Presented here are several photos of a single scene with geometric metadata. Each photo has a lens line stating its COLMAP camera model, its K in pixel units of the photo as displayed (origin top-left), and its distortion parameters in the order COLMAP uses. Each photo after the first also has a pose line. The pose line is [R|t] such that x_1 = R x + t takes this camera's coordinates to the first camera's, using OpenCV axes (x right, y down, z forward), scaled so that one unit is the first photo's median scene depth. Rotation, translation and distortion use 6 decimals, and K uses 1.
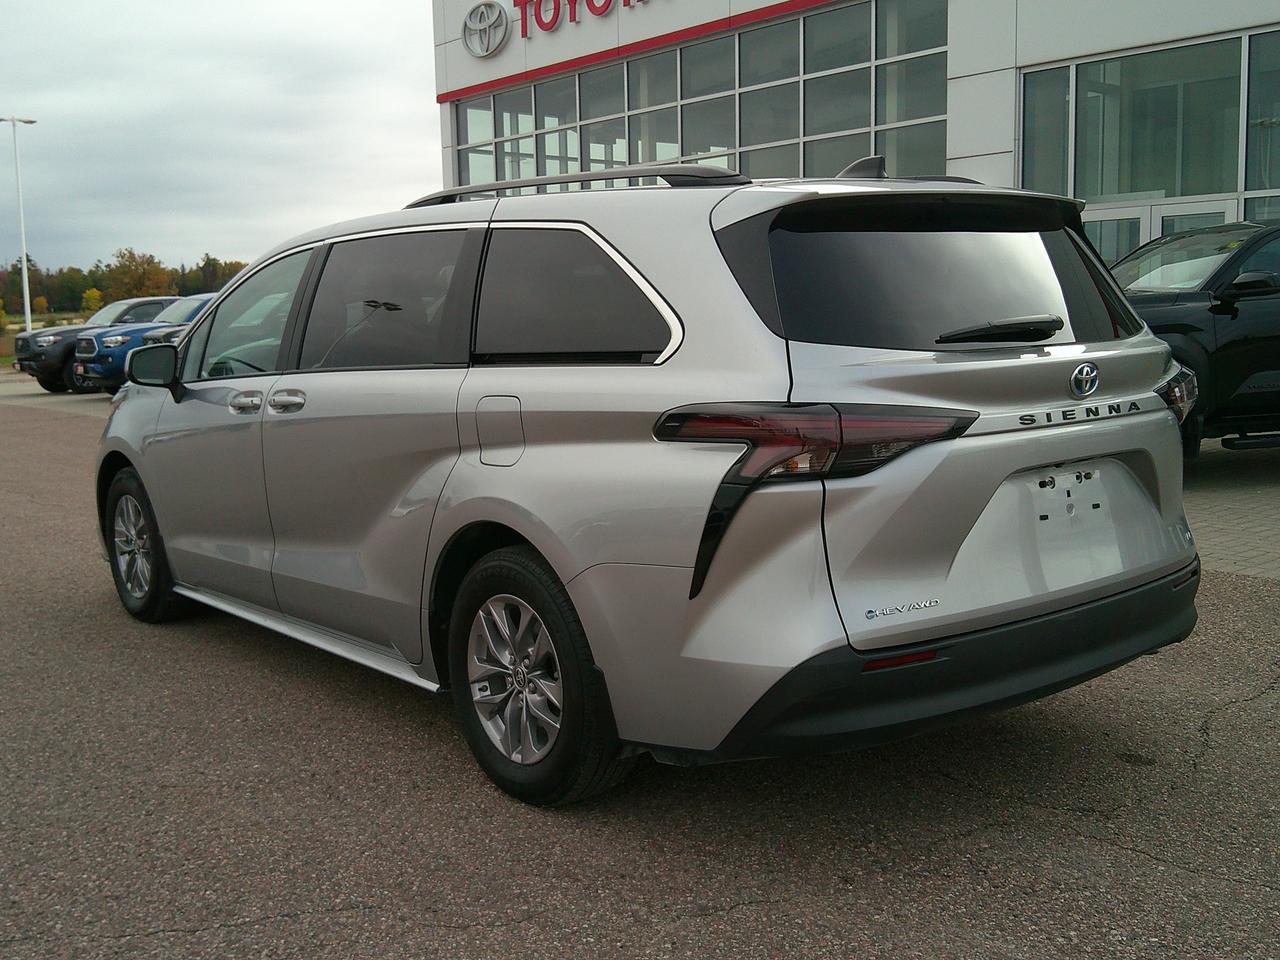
lens RADIAL K [[1331.2, 0, 640.0], [0, 1331.2, 480.0], [0, 0, 1]] dist [0.121743, -0.359155]
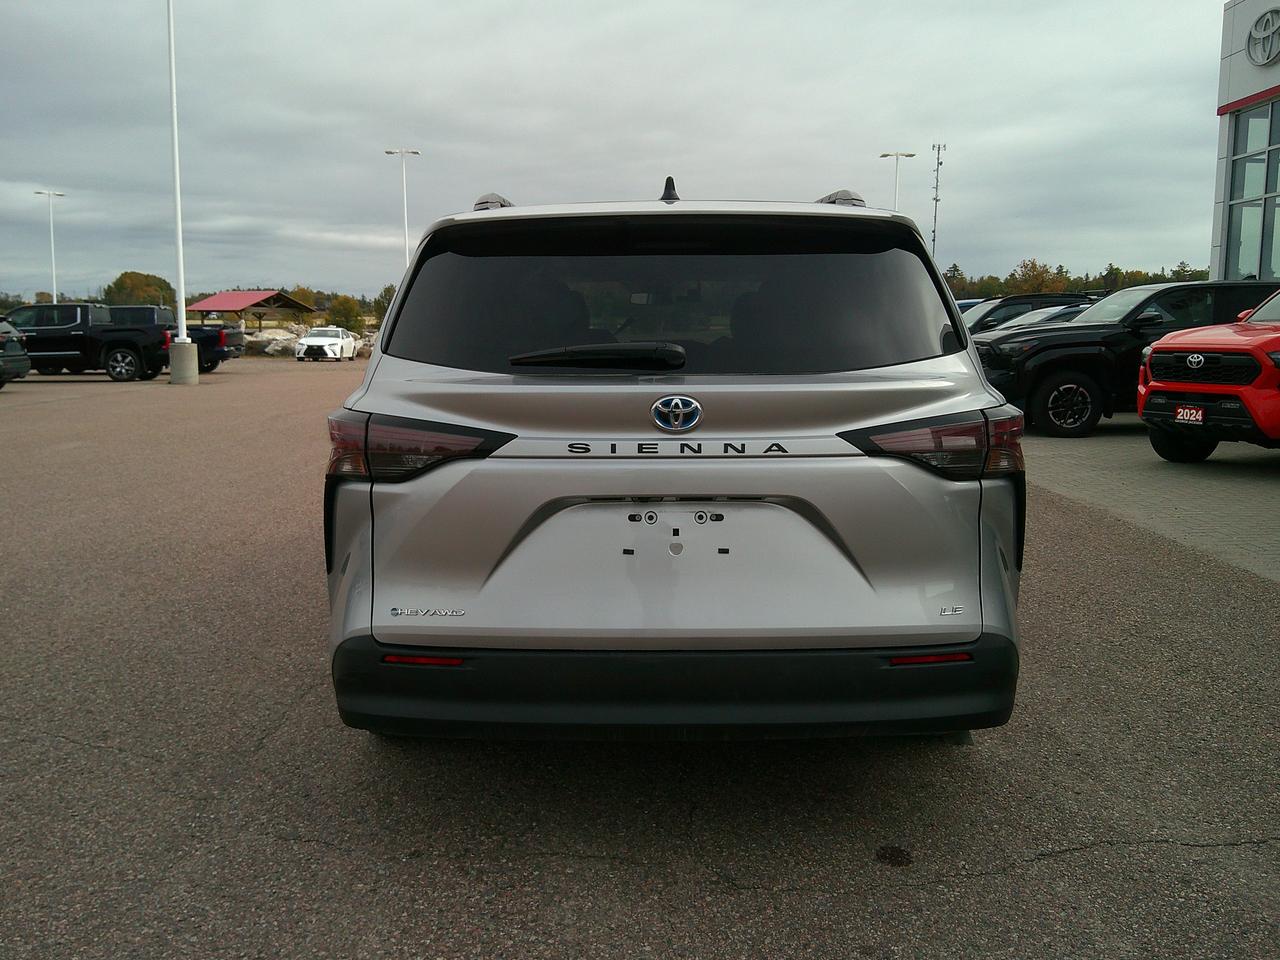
lens RADIAL K [[1186.5, 0, 638.2], [0, 1186.5, 457.5], [0, 0, 1]] dist [0.009230, -0.019706]
pose [[0.767288, 0.097654, -0.633824, 0.757589], [-0.100837, 0.994416, 0.031141, -0.060405], [0.633326, 0.040019, 0.772850, 0.311578]]
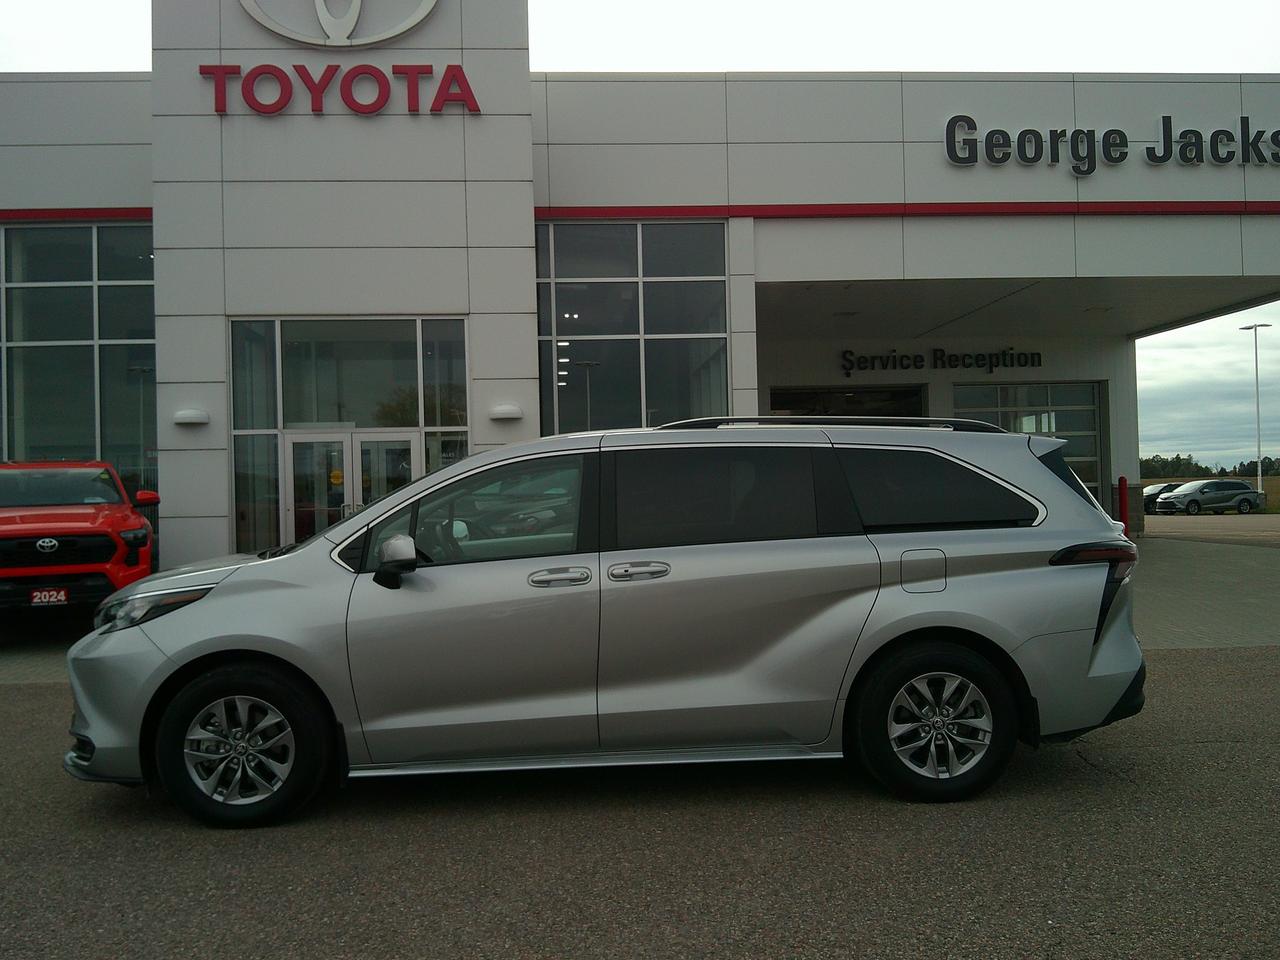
lens RADIAL K [[1163.8, 0, 633.5], [0, 1163.8, 478.7], [0, 0, 1]] dist [0.003969, -0.006649]
pose [[0.583492, 0.021385, 0.811837, -1.461689], [0.108124, 0.988708, -0.103756, -0.039609], [-0.804889, 0.148320, 0.574591, 0.447777]]
